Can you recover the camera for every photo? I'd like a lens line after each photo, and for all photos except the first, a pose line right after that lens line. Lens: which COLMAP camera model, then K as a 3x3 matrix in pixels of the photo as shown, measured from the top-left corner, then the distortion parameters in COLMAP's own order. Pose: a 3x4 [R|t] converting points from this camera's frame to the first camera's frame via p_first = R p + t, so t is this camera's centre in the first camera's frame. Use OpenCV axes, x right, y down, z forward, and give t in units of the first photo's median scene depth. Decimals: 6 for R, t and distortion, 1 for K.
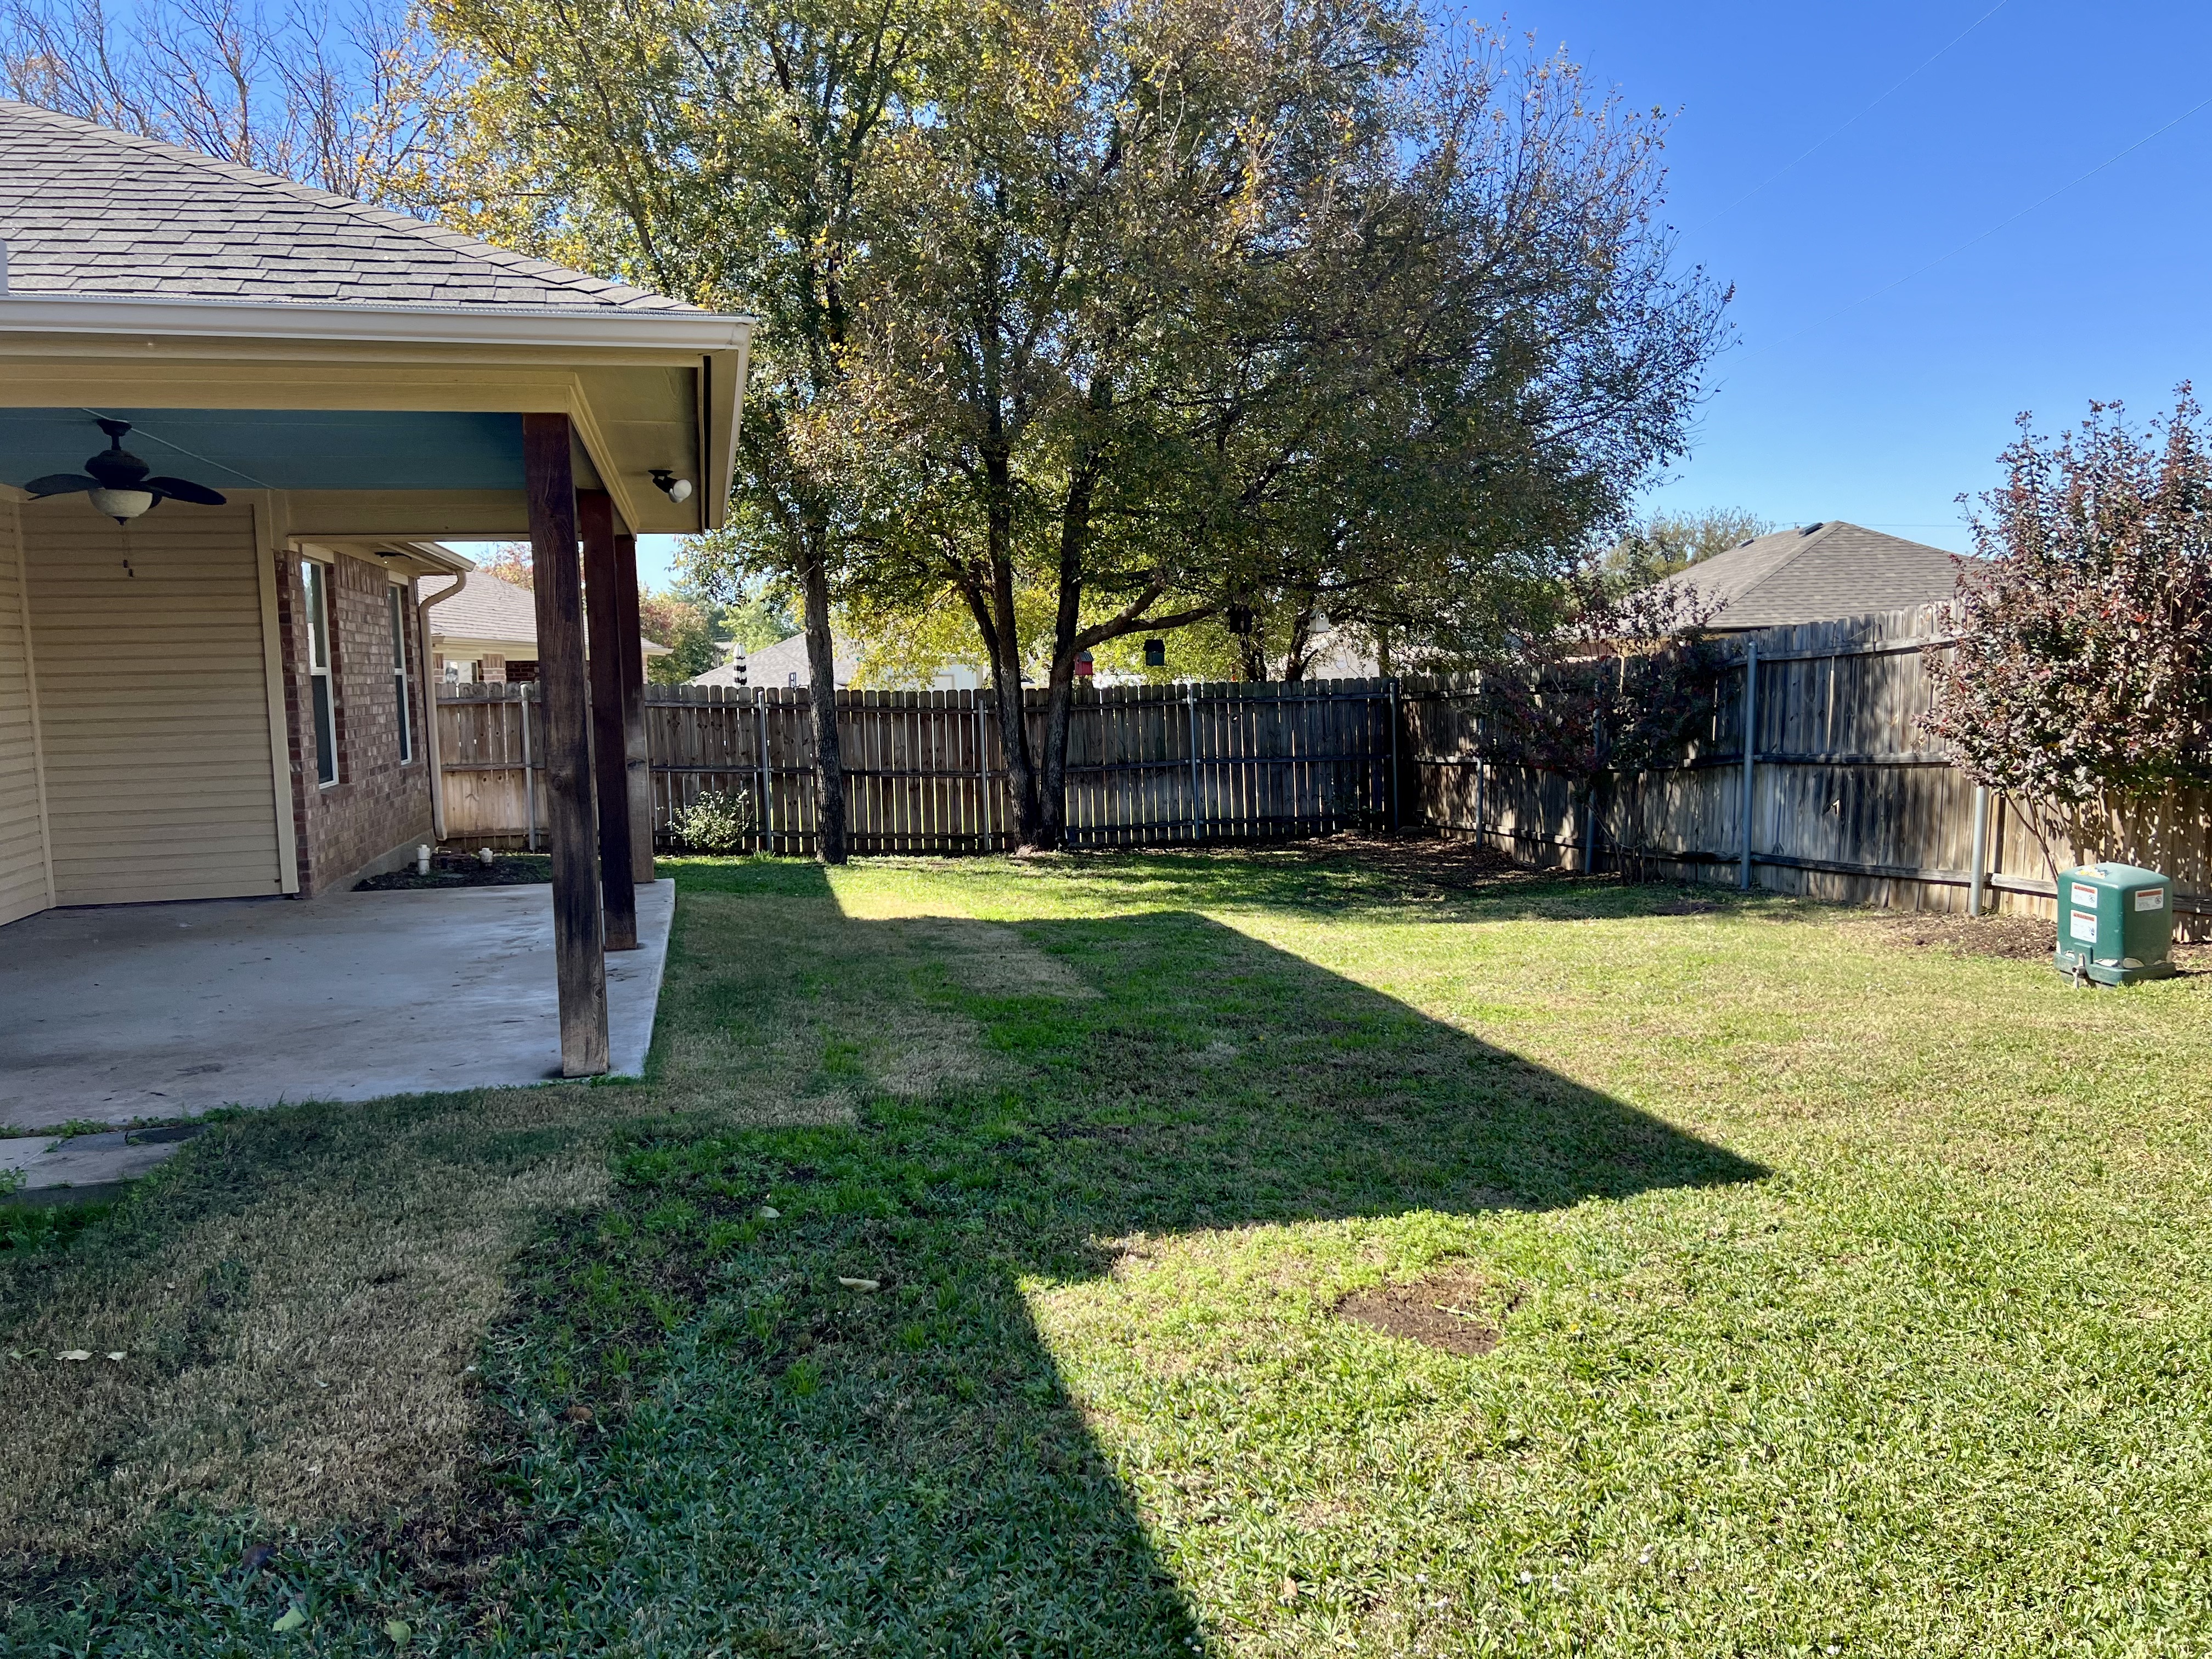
lens RADIAL K [[1654.1, 0, 1106.0], [0, 1654.1, 829.5], [0, 0, 1]] dist [0.160185, -0.401924]
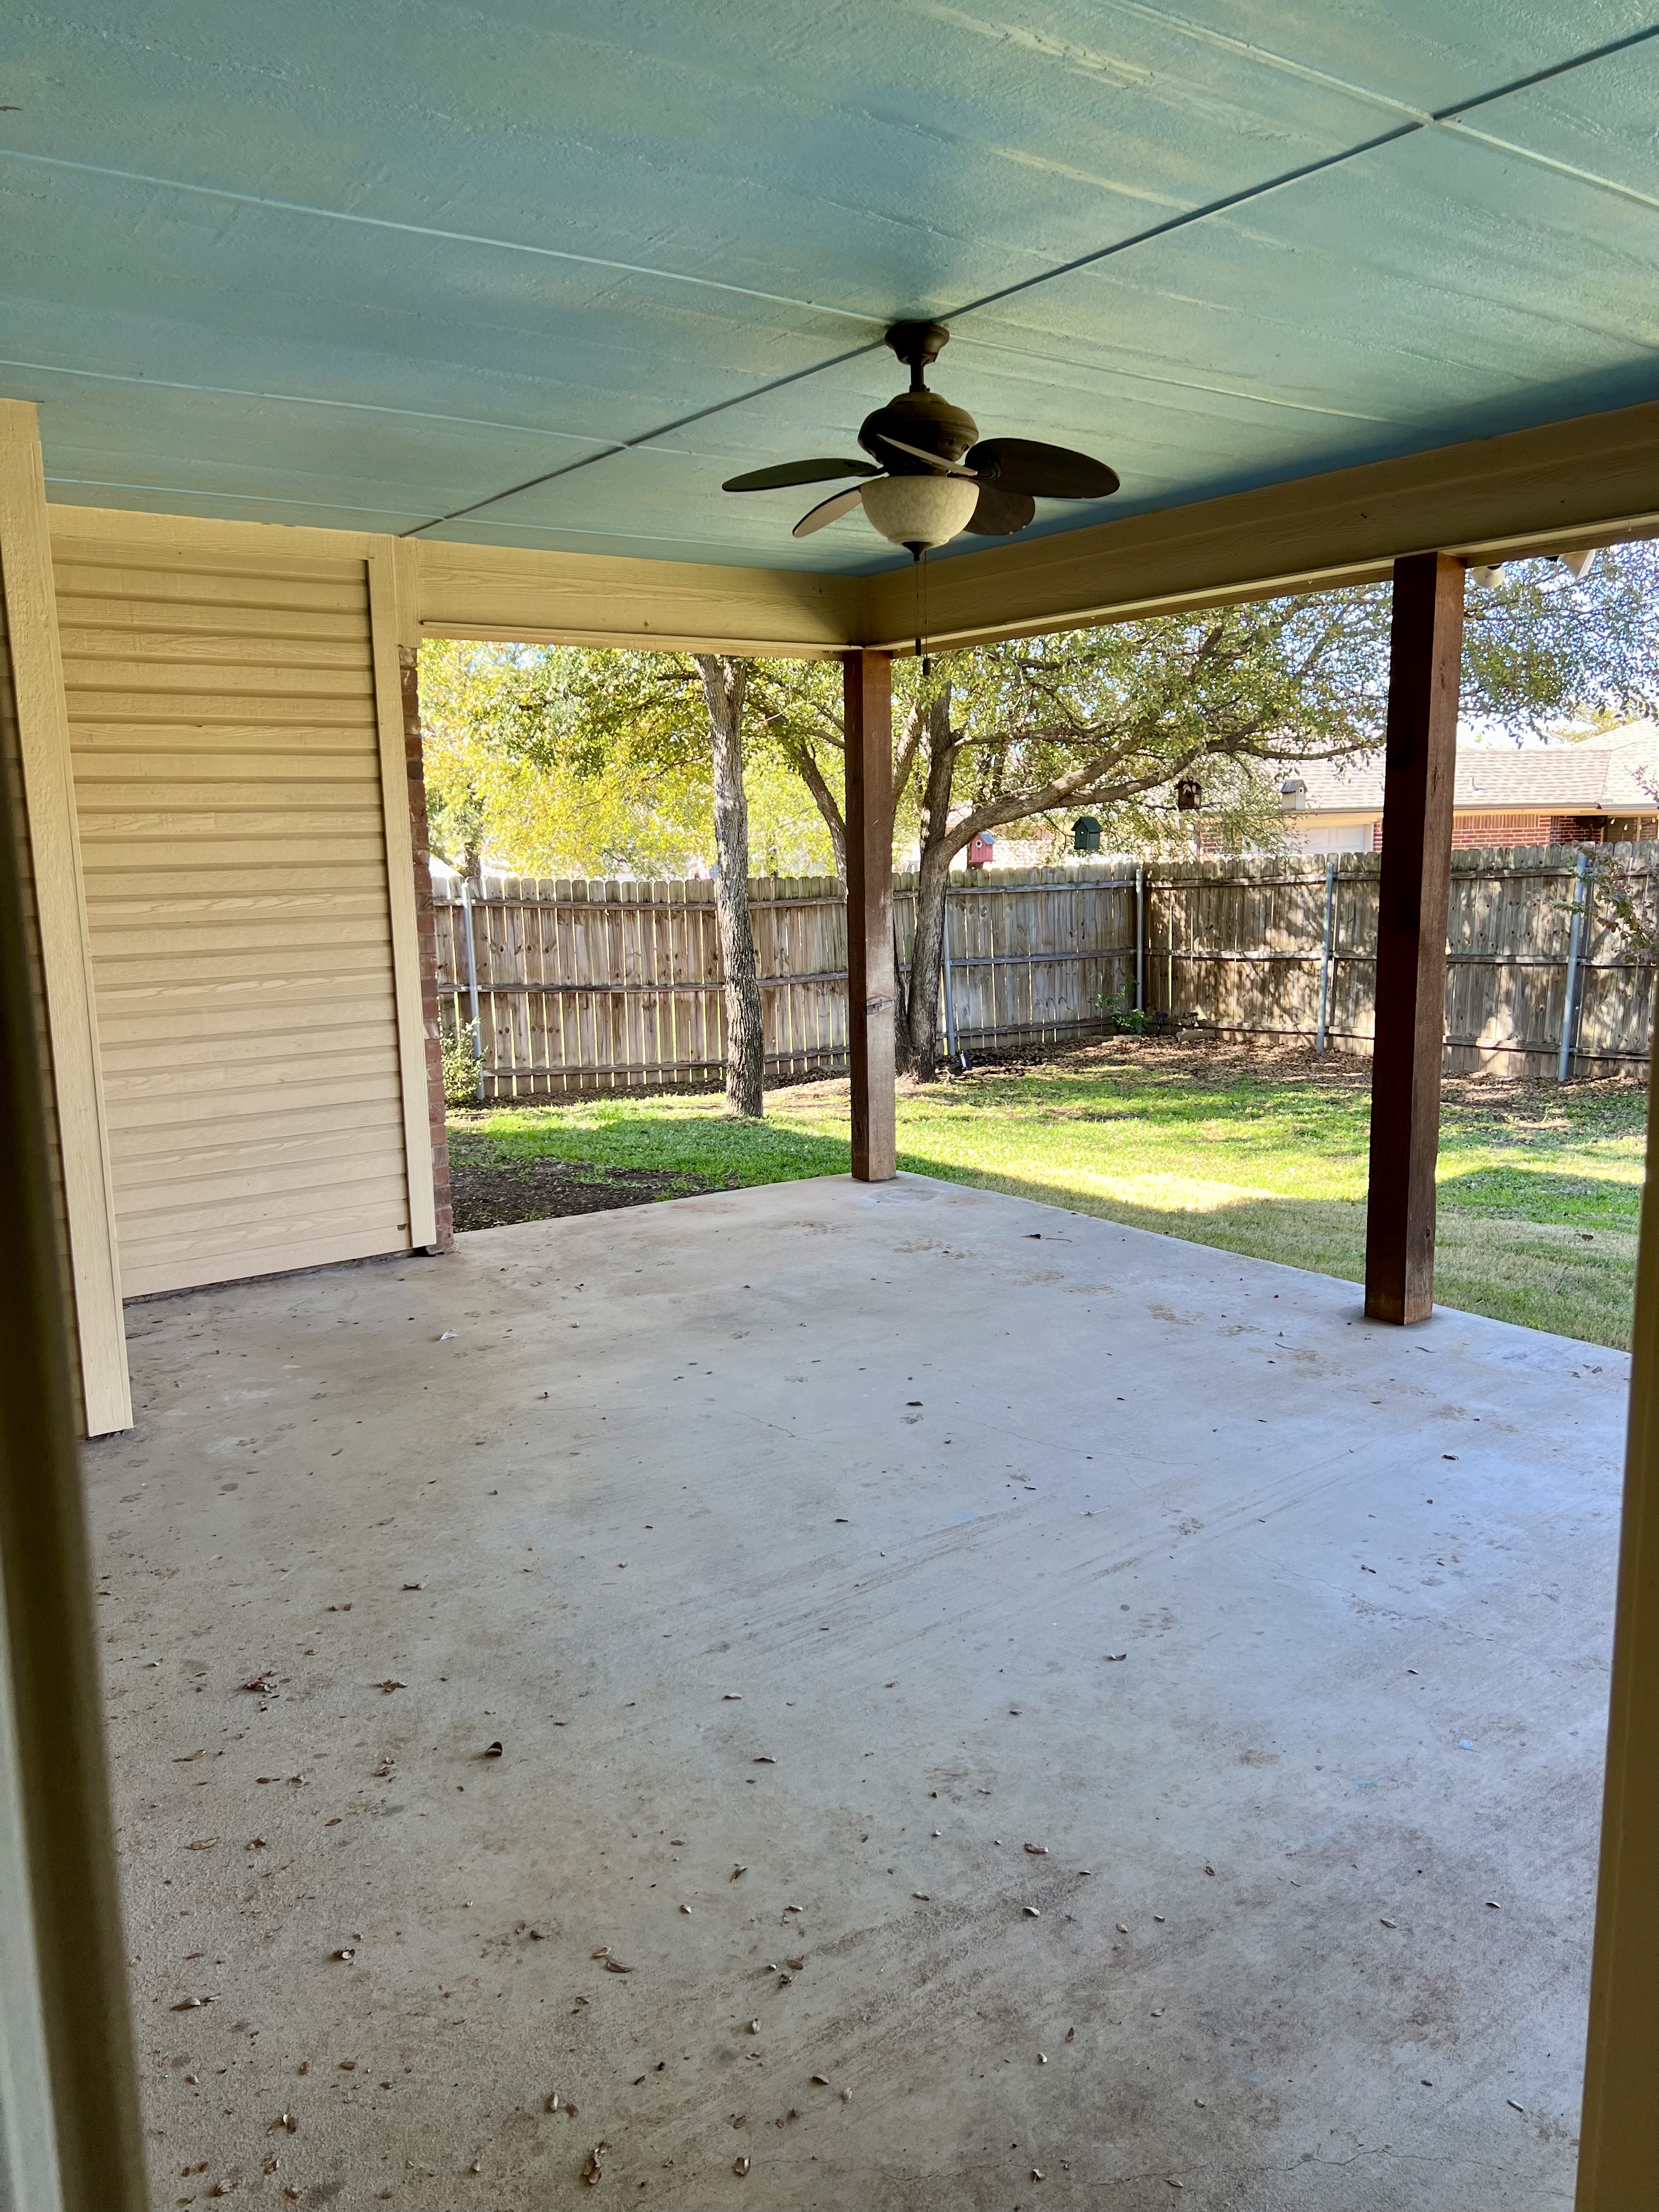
lens RADIAL K [[1654.1, 0, 829.5], [0, 1654.1, 1106.0], [0, 0, 1]] dist [0.160185, -0.401924]
pose [[0.924279, -0.056652, 0.377490, -0.375925], [0.034631, 0.997292, 0.064875, -0.028849], [-0.380143, -0.046890, 0.923738, 0.268804]]
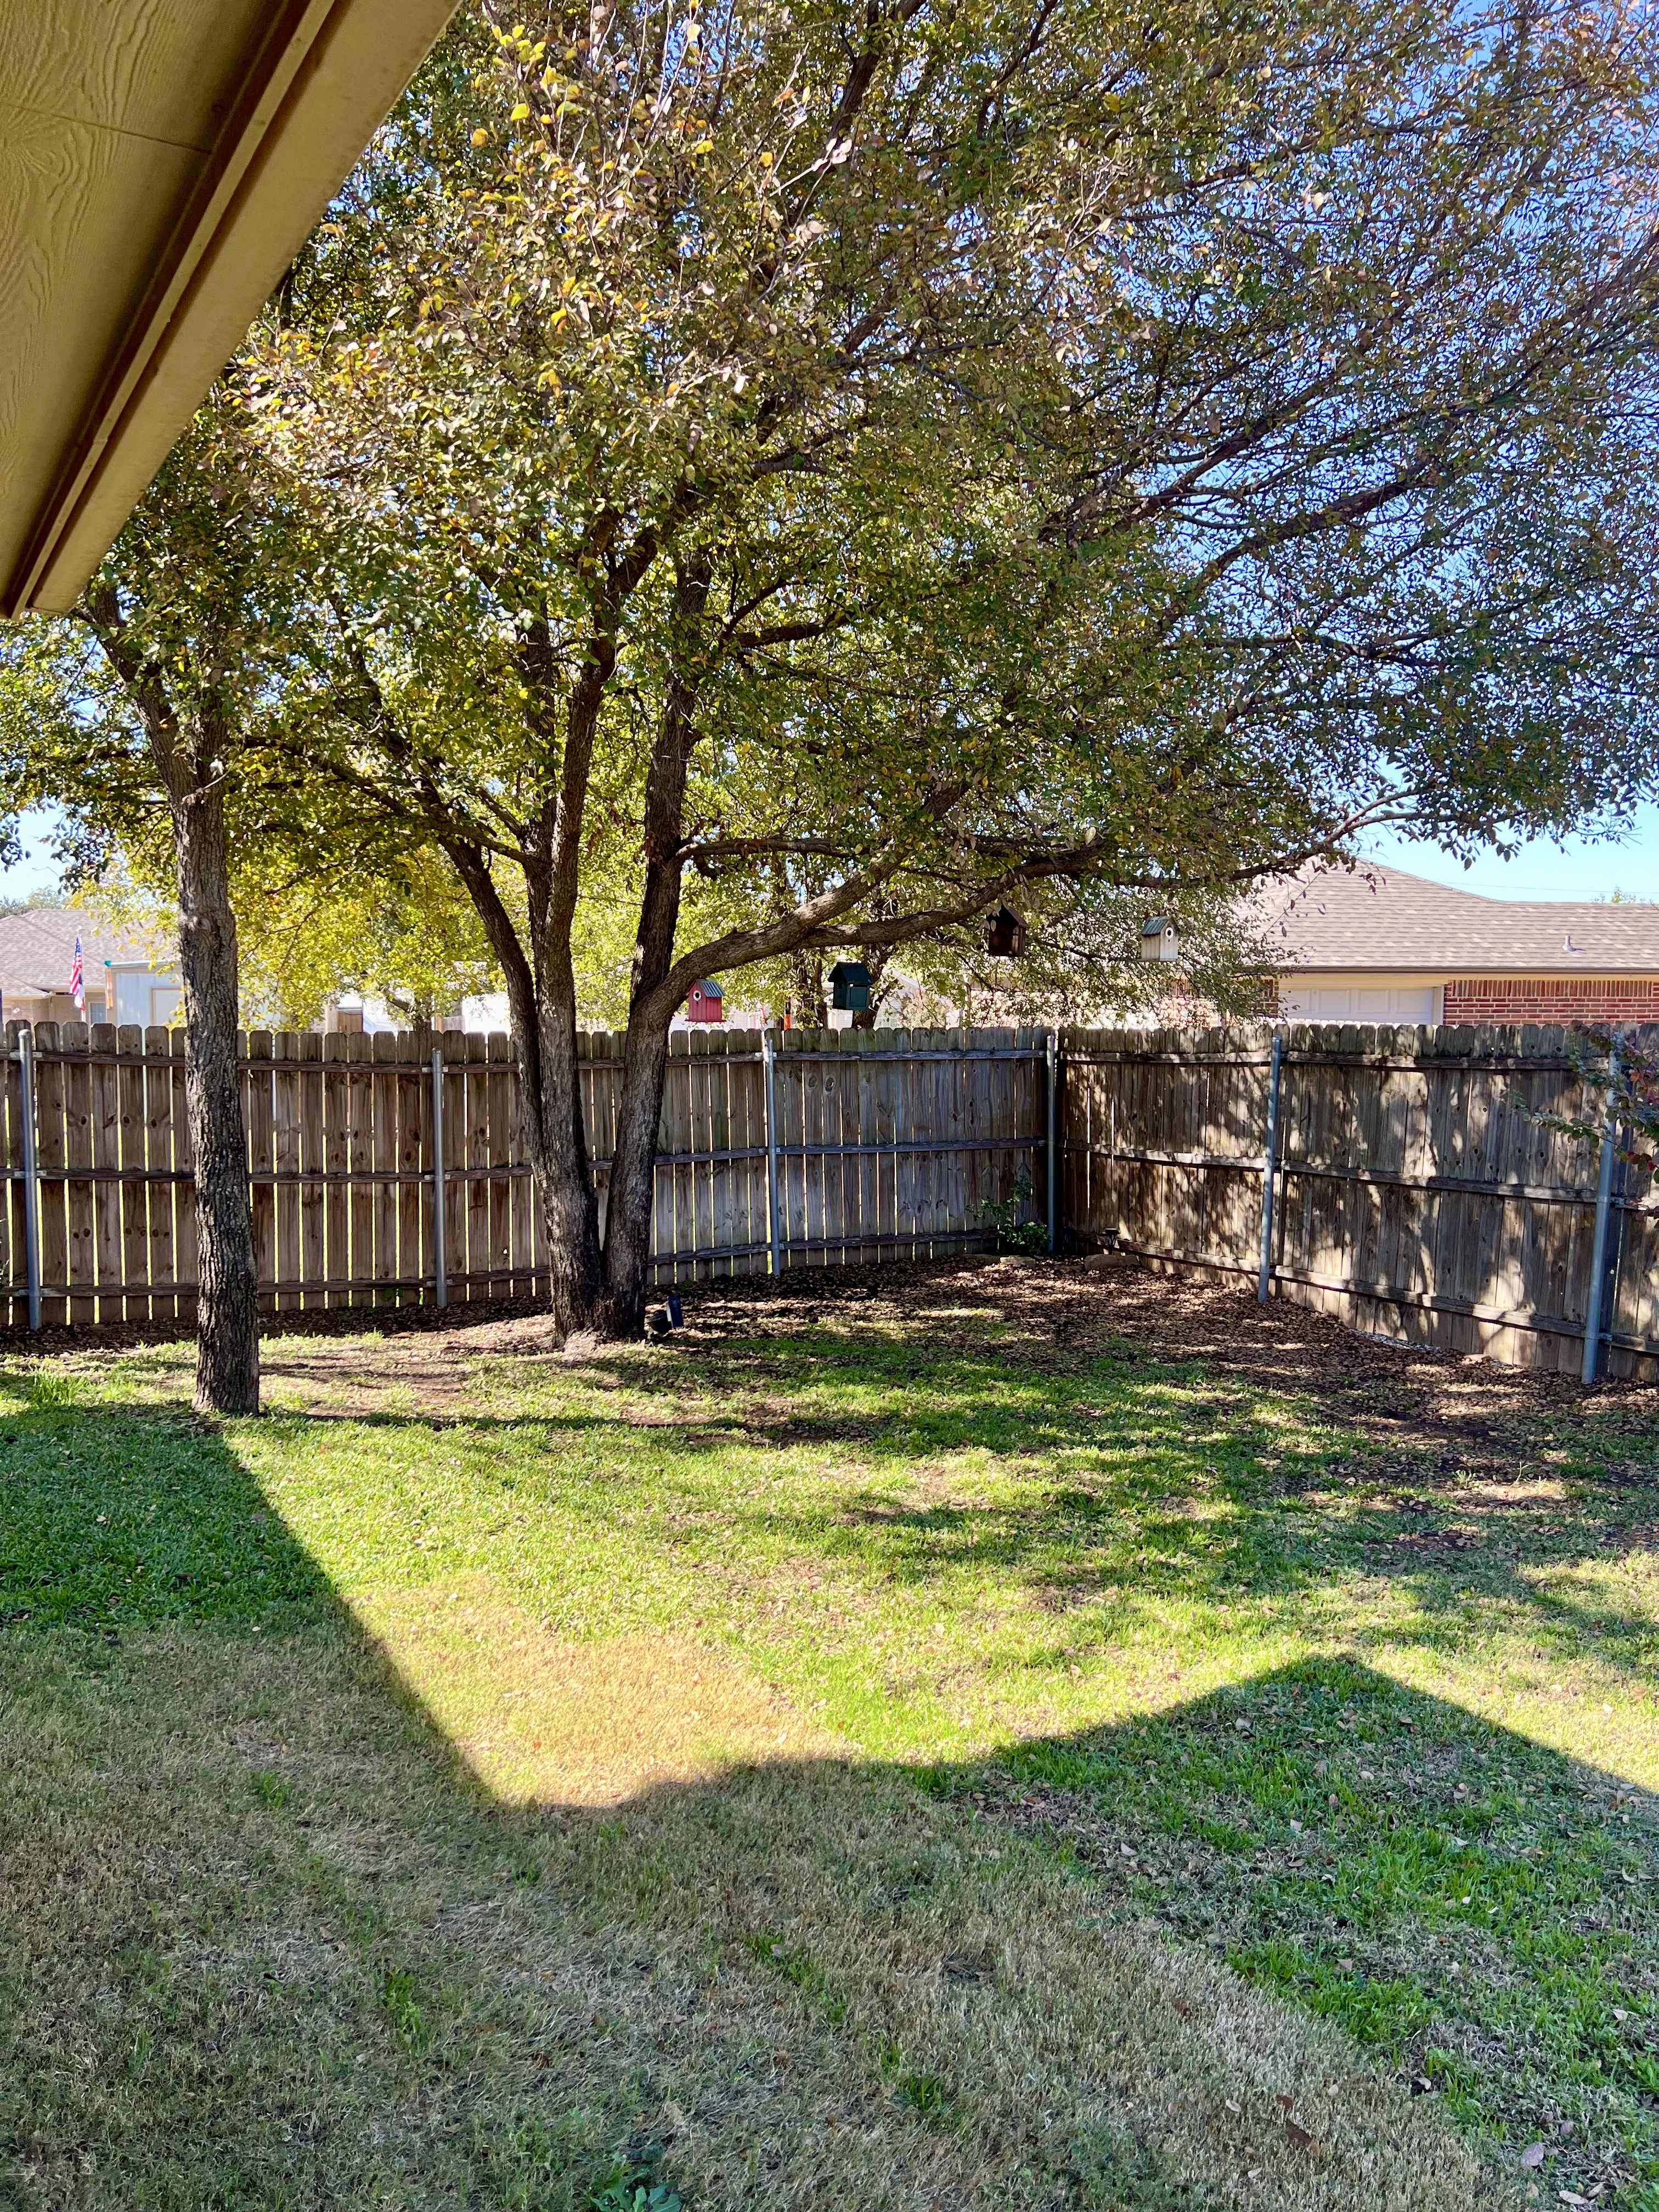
lens RADIAL K [[1654.1, 0, 829.5], [0, 1654.1, 1106.0], [0, 0, 1]] dist [0.160185, -0.401924]
pose [[0.954952, 0.008535, 0.296639, -0.130746], [-0.002110, 0.999756, -0.021975, -0.051301], [-0.296754, 0.020359, 0.954737, 0.445830]]
